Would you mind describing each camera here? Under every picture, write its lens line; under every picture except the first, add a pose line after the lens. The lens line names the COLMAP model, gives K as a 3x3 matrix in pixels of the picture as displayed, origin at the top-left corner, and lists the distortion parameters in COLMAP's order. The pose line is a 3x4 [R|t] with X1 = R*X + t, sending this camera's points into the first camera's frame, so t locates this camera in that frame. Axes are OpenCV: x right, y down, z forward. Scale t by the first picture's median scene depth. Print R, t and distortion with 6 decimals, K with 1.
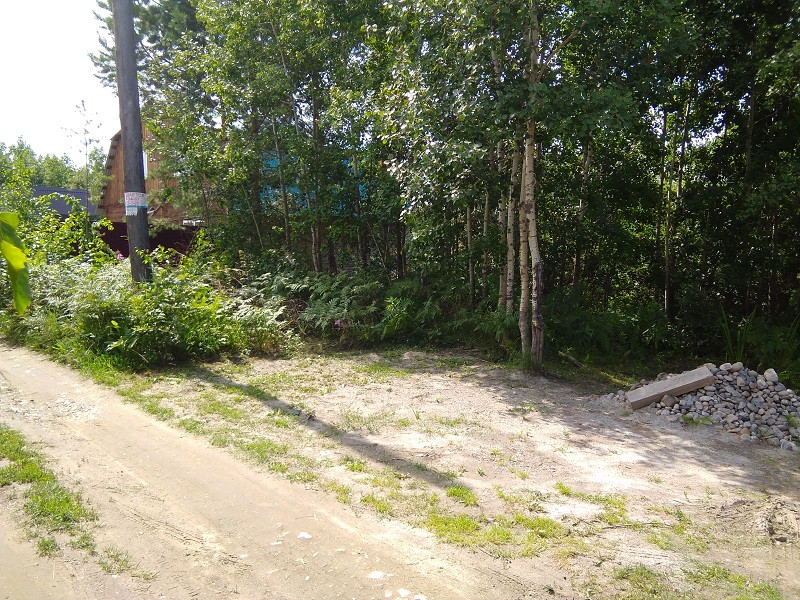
lens RADIAL K [[639.7, 0, 401.9], [0, 639.7, 314.0], [0, 0, 1]] dist [0.048764, -0.098433]
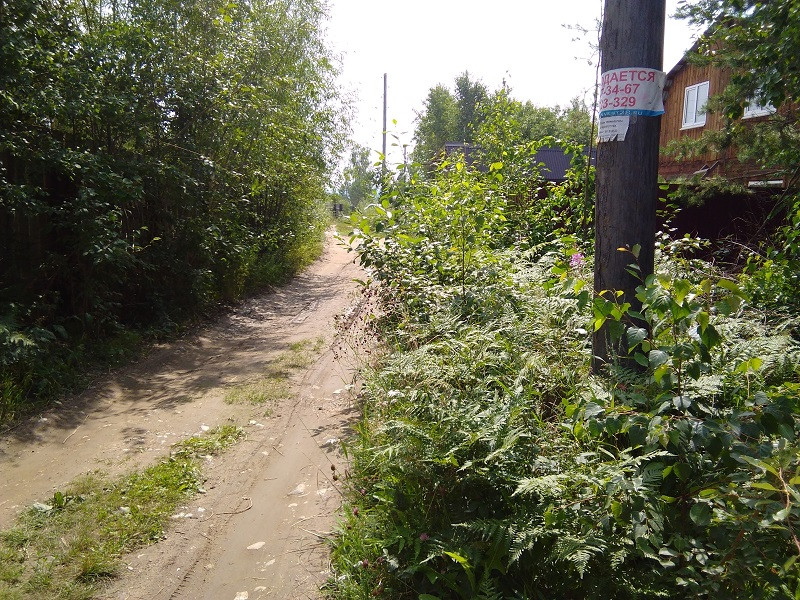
lens RADIAL K [[639.7, 0, 401.9], [0, 639.7, 314.0], [0, 0, 1]] dist [0.048764, -0.098433]
pose [[0.692331, 0.126454, -0.710413, -0.164113], [-0.091273, 0.991964, 0.087619, -0.055856], [0.715784, 0.004180, 0.698309, 0.458424]]
